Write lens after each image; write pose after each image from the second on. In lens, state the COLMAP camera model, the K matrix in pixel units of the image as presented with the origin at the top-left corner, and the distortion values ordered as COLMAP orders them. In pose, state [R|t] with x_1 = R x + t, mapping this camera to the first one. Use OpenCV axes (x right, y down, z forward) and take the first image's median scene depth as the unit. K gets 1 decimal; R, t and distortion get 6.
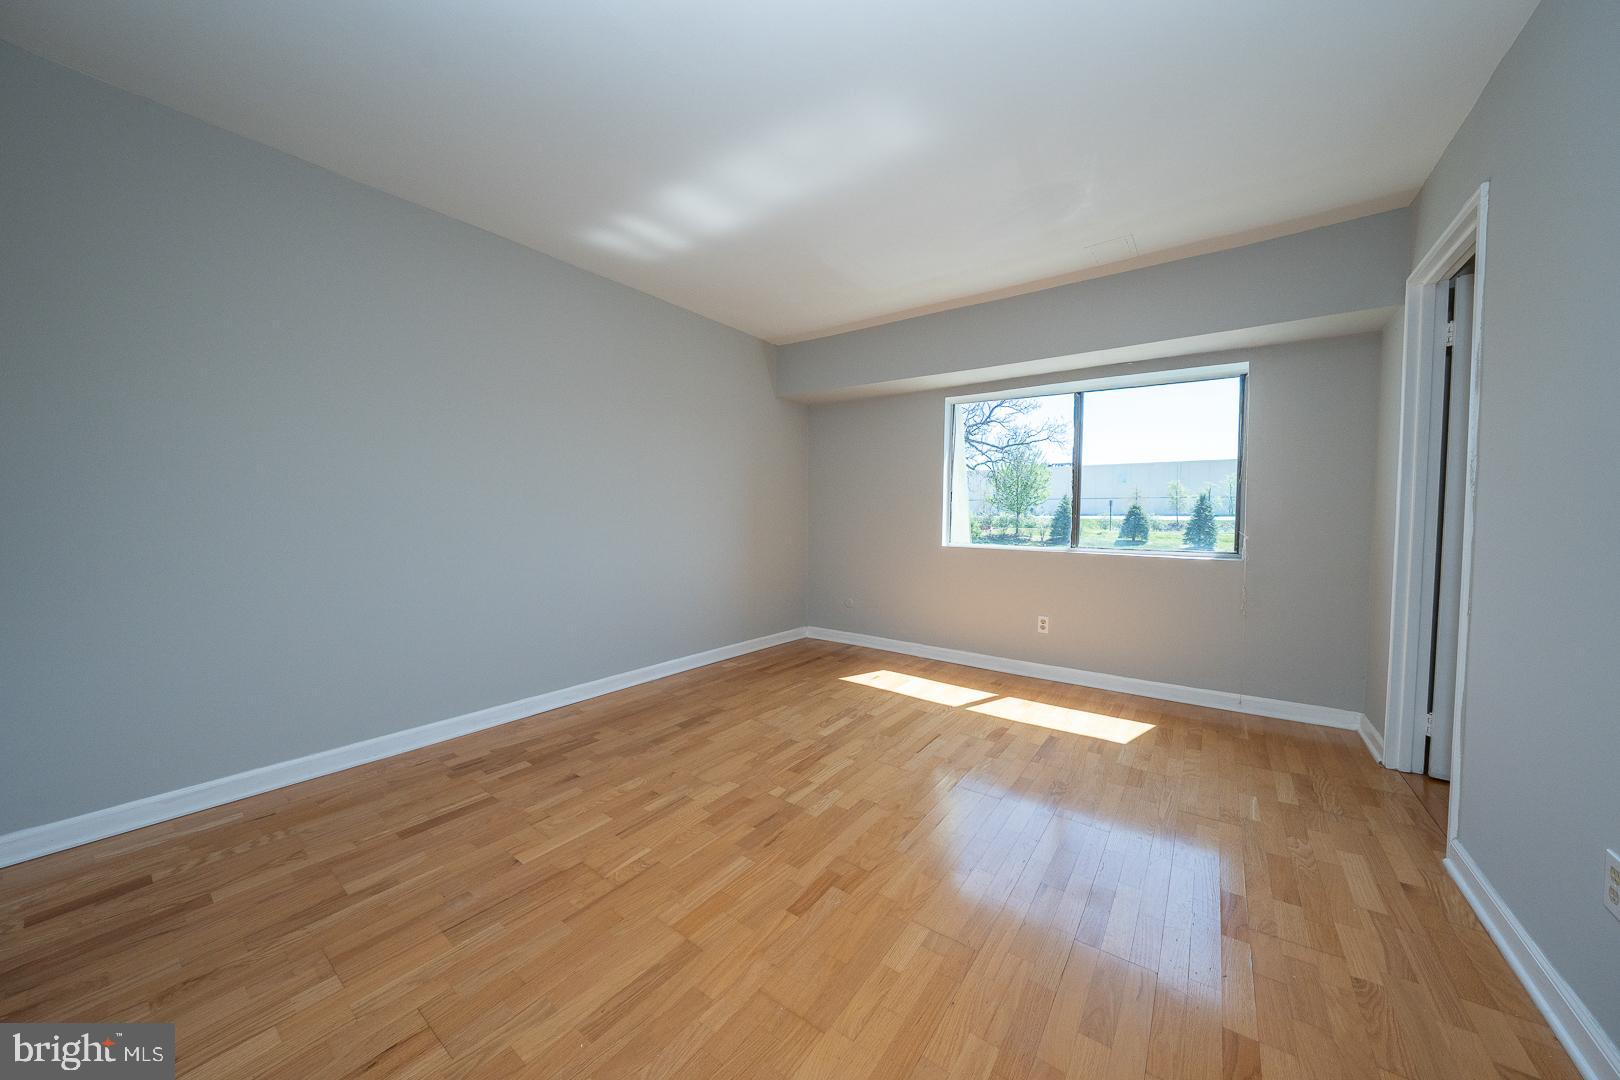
lens RADIAL K [[557.7, 0, 810.8], [0, 557.7, 534.7], [0, 0, 1]] dist [-0.029929, 0.006774]
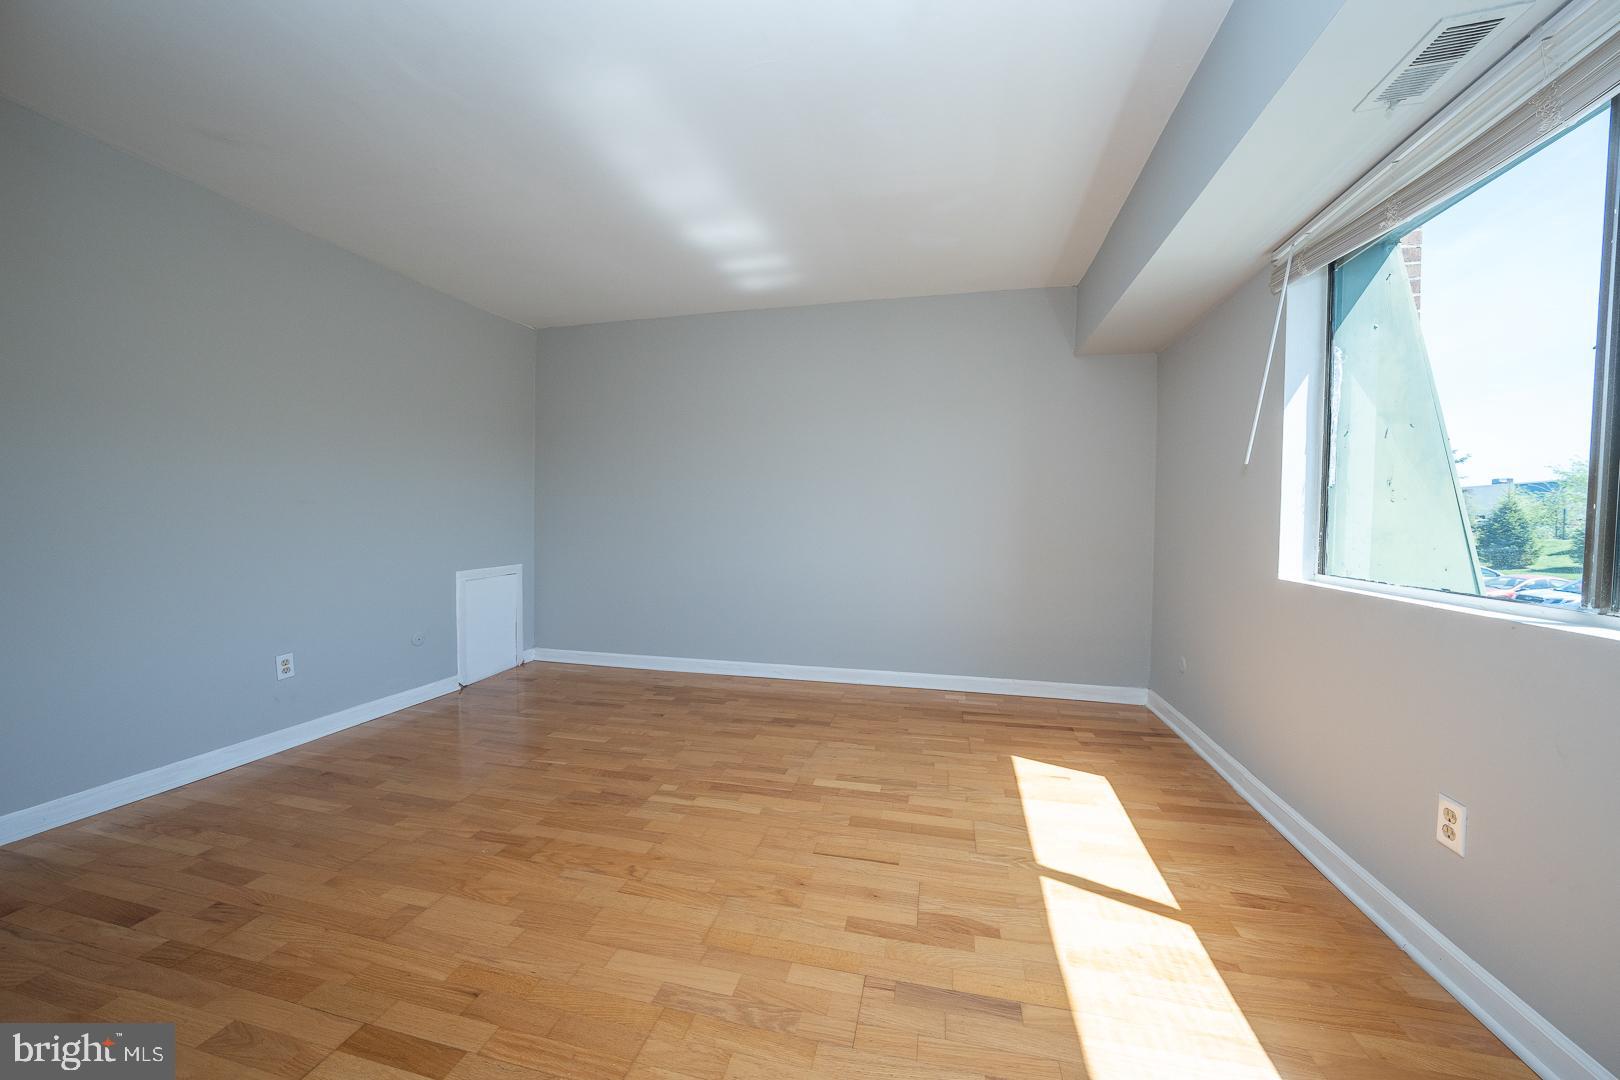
lens RADIAL K [[557.7, 0, 810.8], [0, 557.7, 534.7], [0, 0, 1]] dist [-0.029929, 0.006774]
pose [[0.388913, 0.015721, -0.921141, 0.736680], [-0.038366, 0.999263, 0.000856, -0.004460], [0.920475, 0.035007, 0.389229, 0.639798]]
